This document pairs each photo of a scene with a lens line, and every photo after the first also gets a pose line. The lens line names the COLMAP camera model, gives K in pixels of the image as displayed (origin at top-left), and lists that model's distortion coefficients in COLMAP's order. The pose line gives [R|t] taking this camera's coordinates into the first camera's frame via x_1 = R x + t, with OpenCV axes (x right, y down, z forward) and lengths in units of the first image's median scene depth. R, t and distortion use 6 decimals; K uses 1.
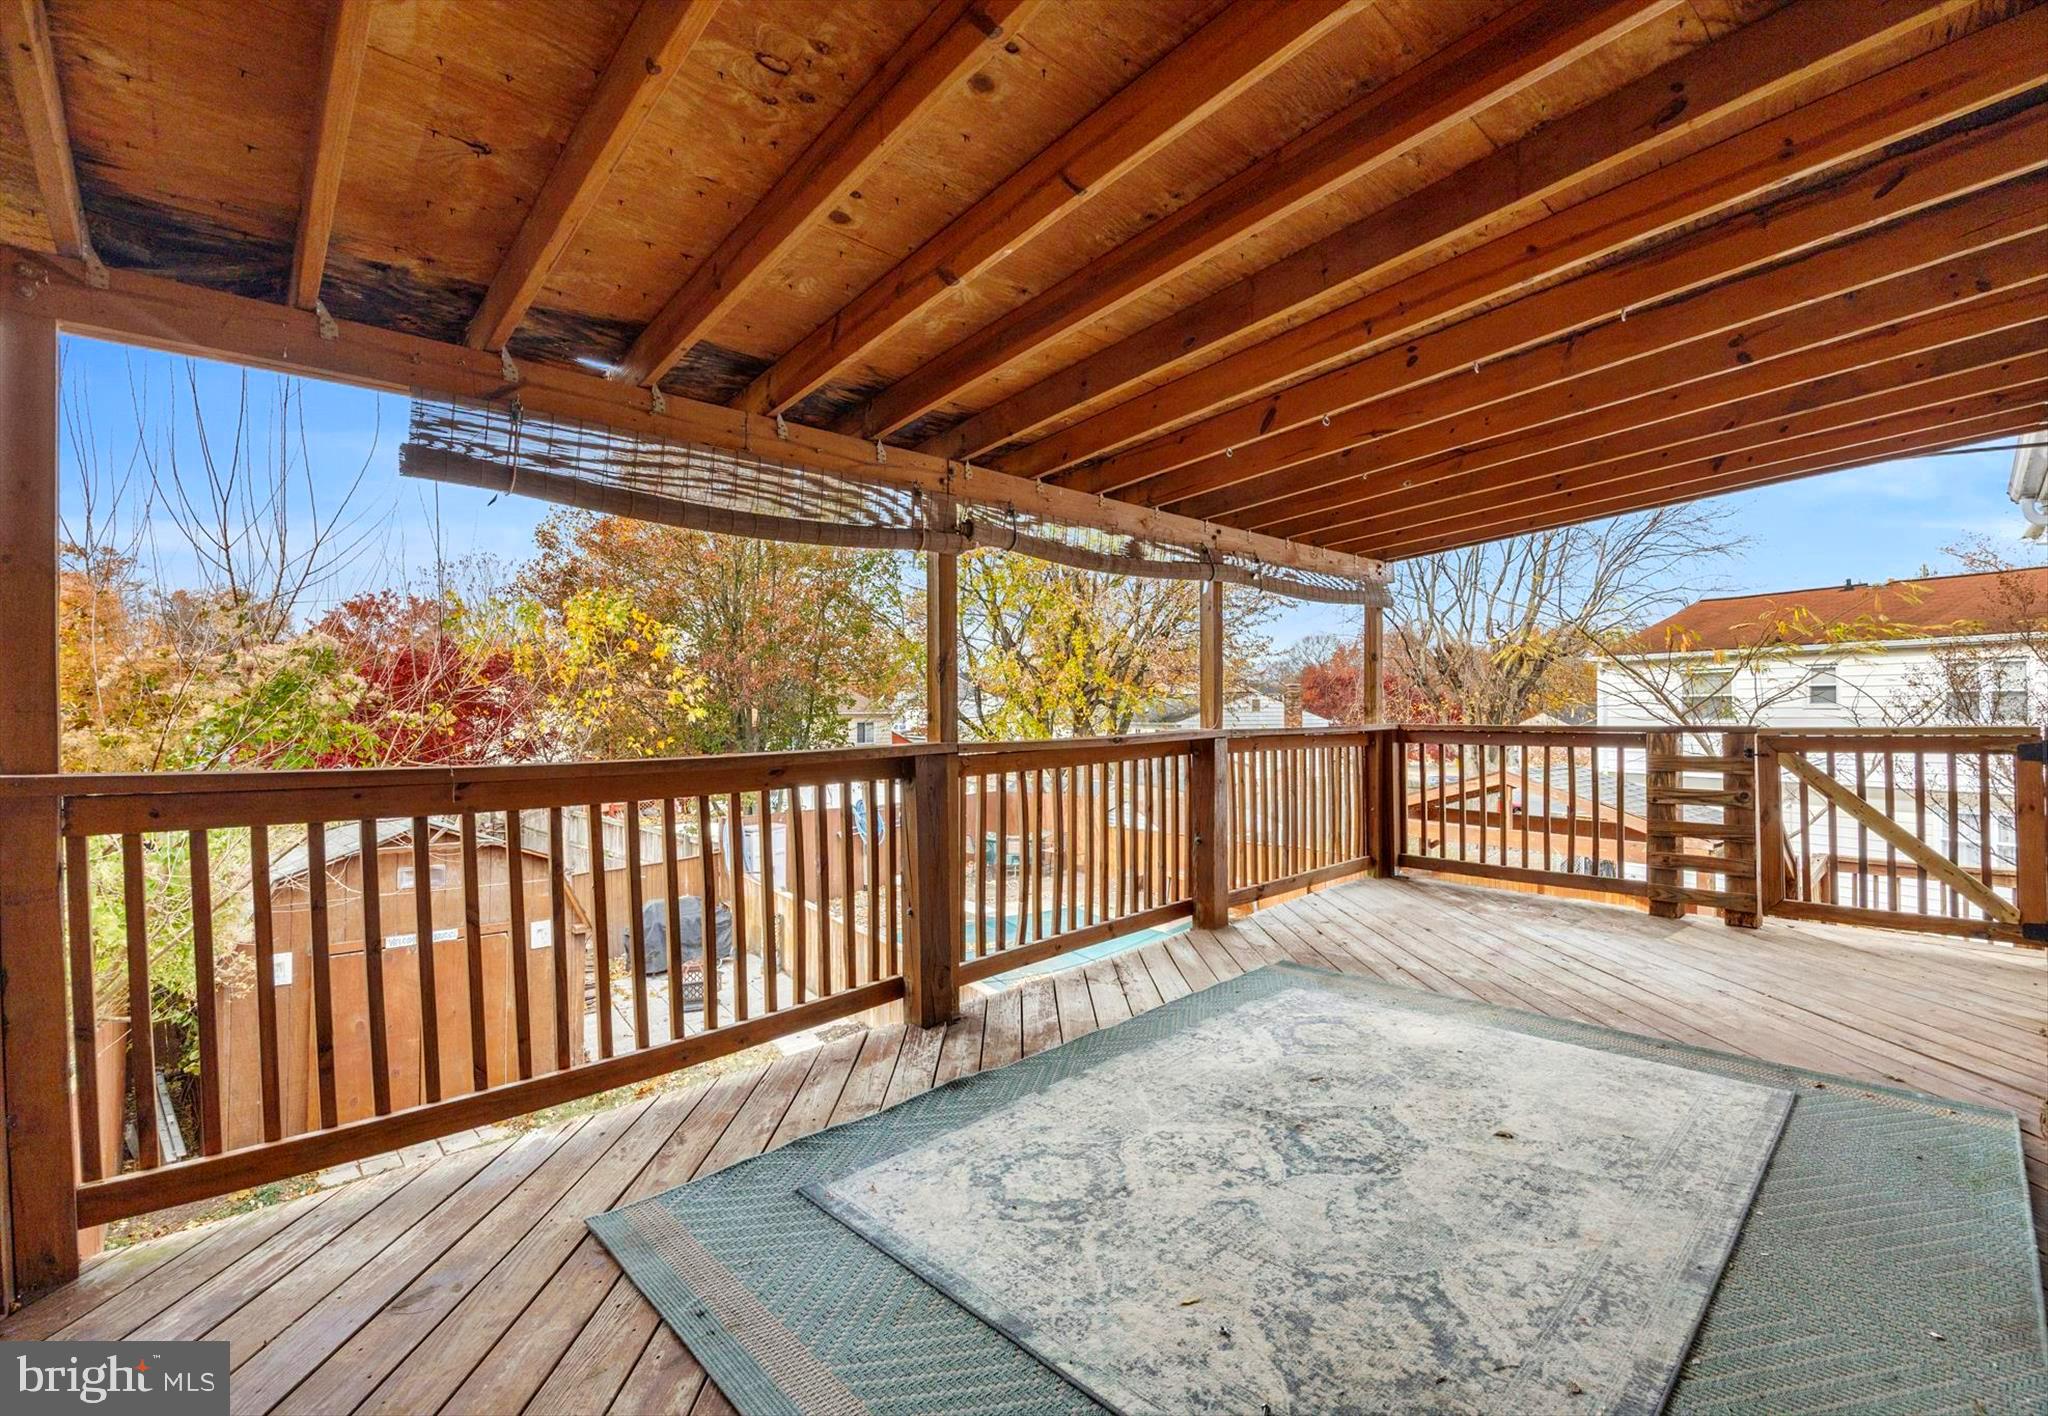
lens RADIAL K [[868.7, 0, 1027.8], [0, 868.7, 722.3], [0, 0, 1]] dist [-0.001012, -0.000162]
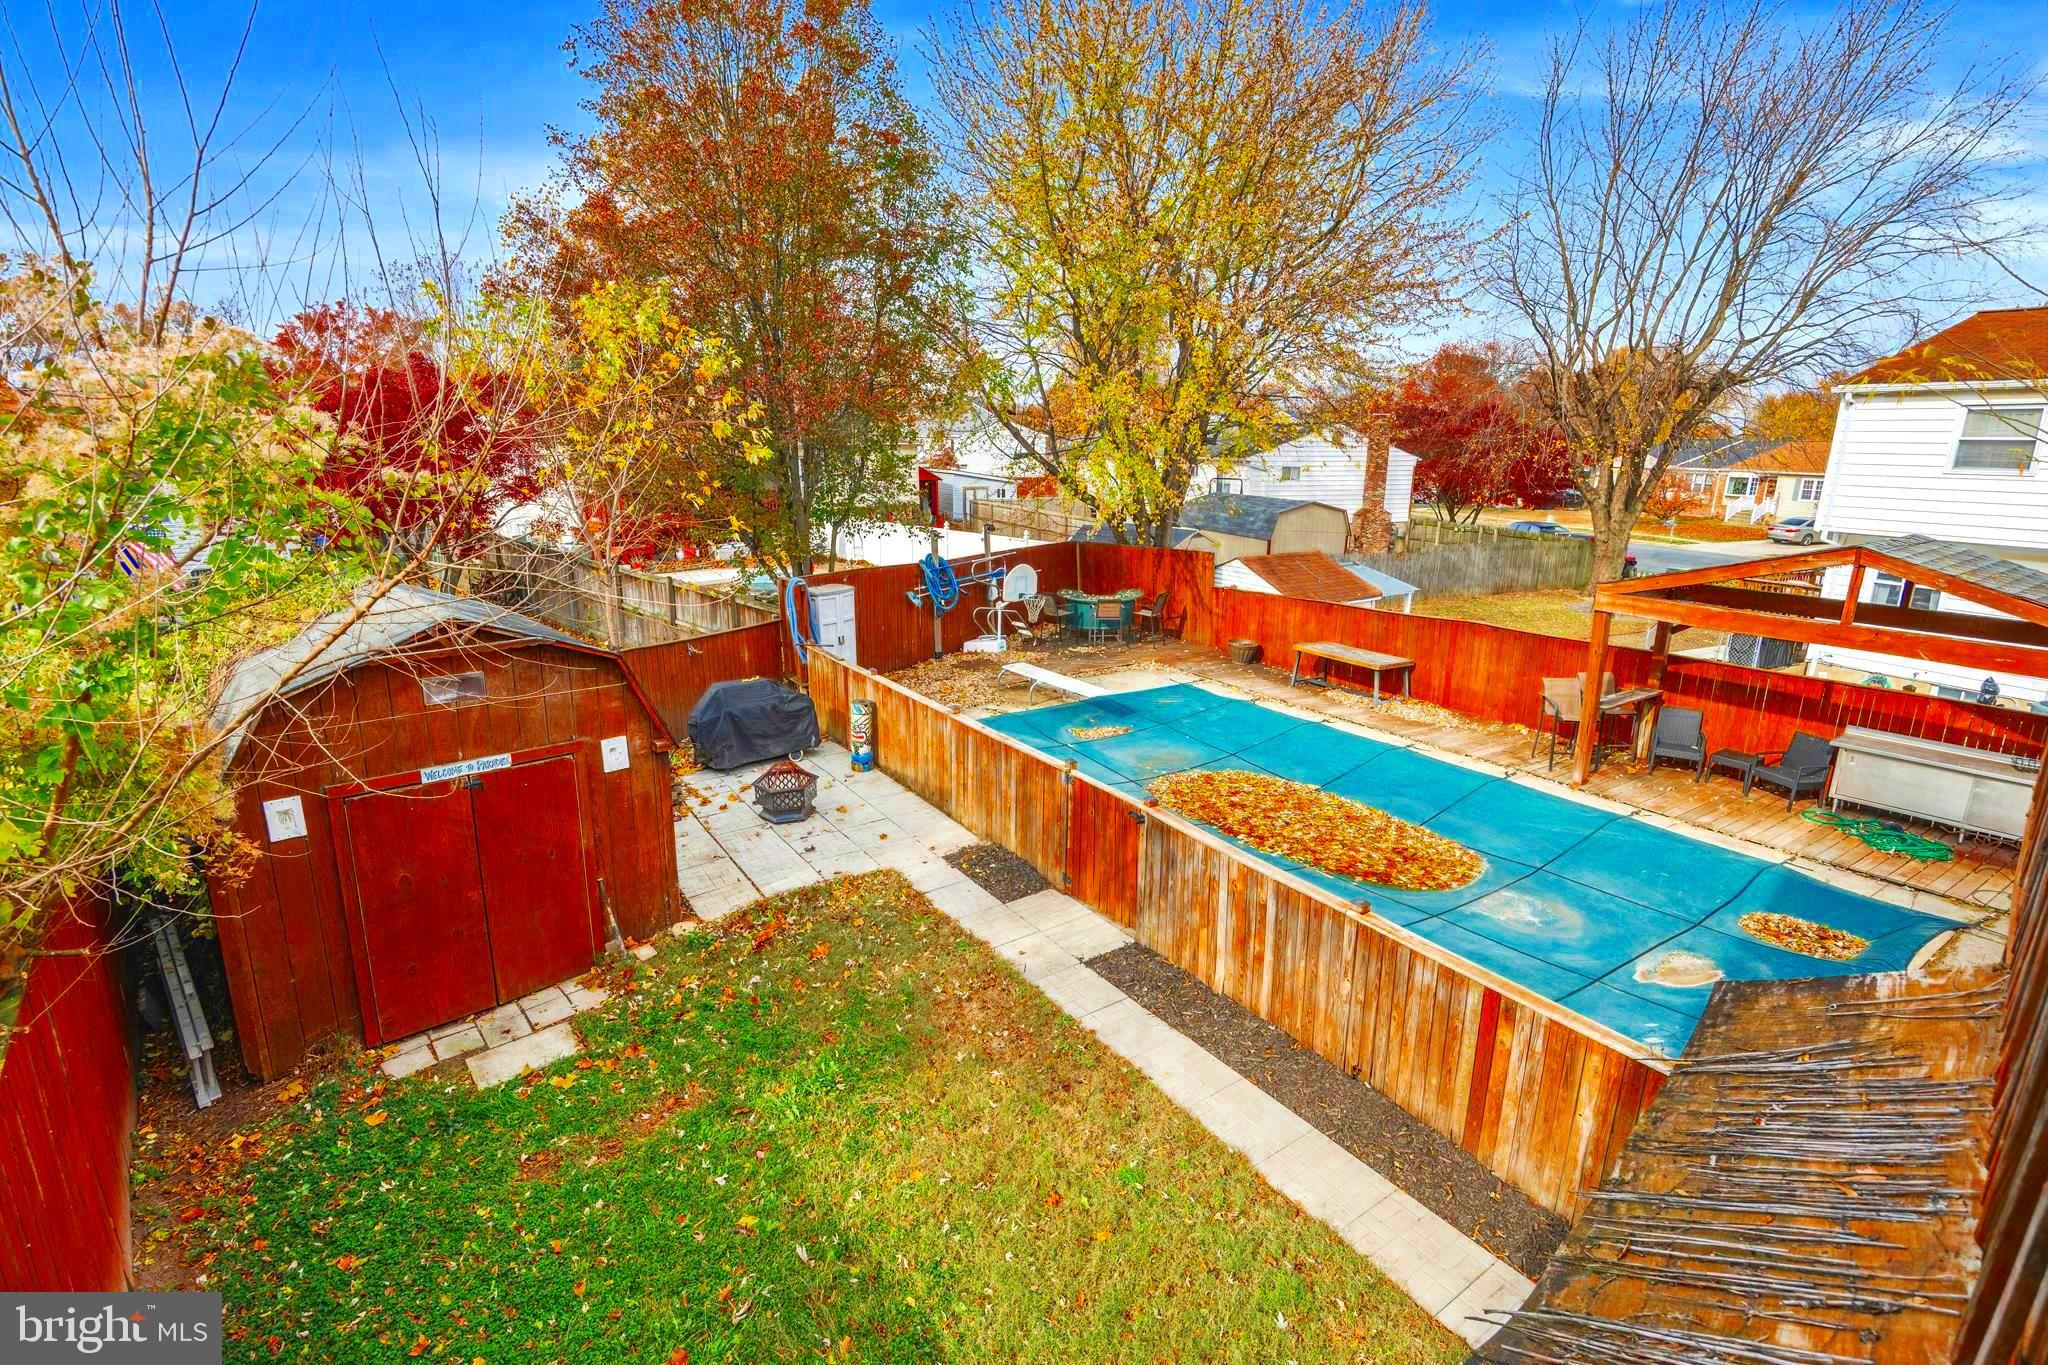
lens RADIAL K [[939.4, 0, 1033.8], [0, 939.4, 677.5], [0, 0, 1]] dist [-0.003031, -0.000586]
pose [[0.999553, 0.007459, -0.028945, -0.194886], [-0.000512, 0.972500, 0.232901, -0.017509], [0.029886, -0.232782, 0.972070, 0.258121]]
